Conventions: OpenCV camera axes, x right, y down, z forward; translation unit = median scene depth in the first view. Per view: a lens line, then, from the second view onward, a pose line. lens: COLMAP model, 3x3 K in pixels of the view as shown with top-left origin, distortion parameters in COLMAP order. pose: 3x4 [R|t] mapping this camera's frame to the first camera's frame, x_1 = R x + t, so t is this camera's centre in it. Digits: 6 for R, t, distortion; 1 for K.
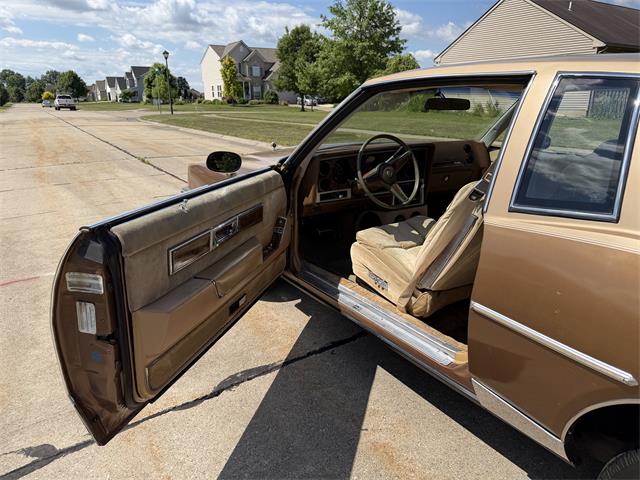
lens RADIAL K [[451.4, 0, 320.5], [0, 451.4, 240.5], [0, 0, 1]] dist [0.019757, -0.020405]
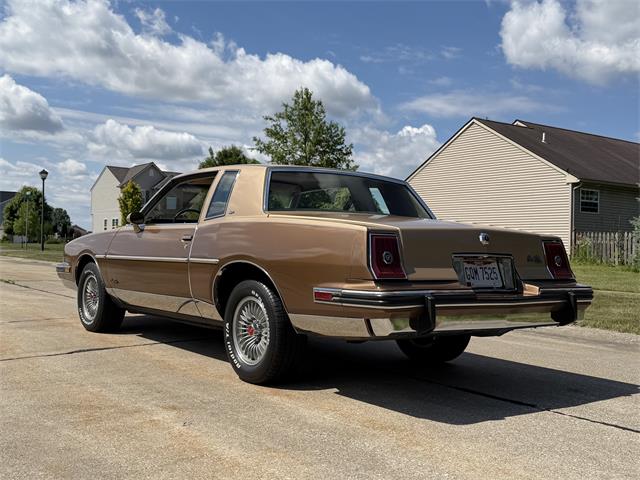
lens RADIAL K [[697.5, 0, 319.8], [0, 697.5, 241.1], [0, 0, 1]] dist [0.128075, 0.000000]
pose [[0.997164, 0.026709, 0.070359, 0.020273], [-0.003761, 0.951423, -0.307864, 0.031667], [-0.075164, 0.306726, 0.948825, -0.068867]]
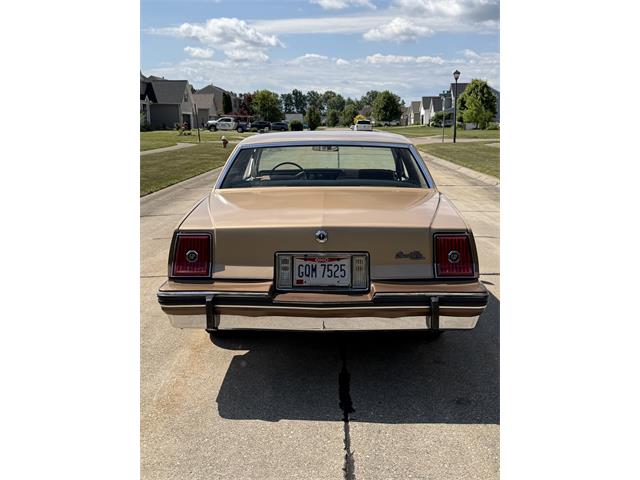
lens RADIAL K [[635.7, 0, 326.7], [0, 635.7, 243.5], [0, 0, 1]] dist [0.115881, 0.000000]
pose [[0.825487, 0.104808, -0.554605, 0.084935], [-0.166609, 0.984071, -0.062018, 0.011405], [0.539271, 0.143597, 0.829799, -0.051829]]
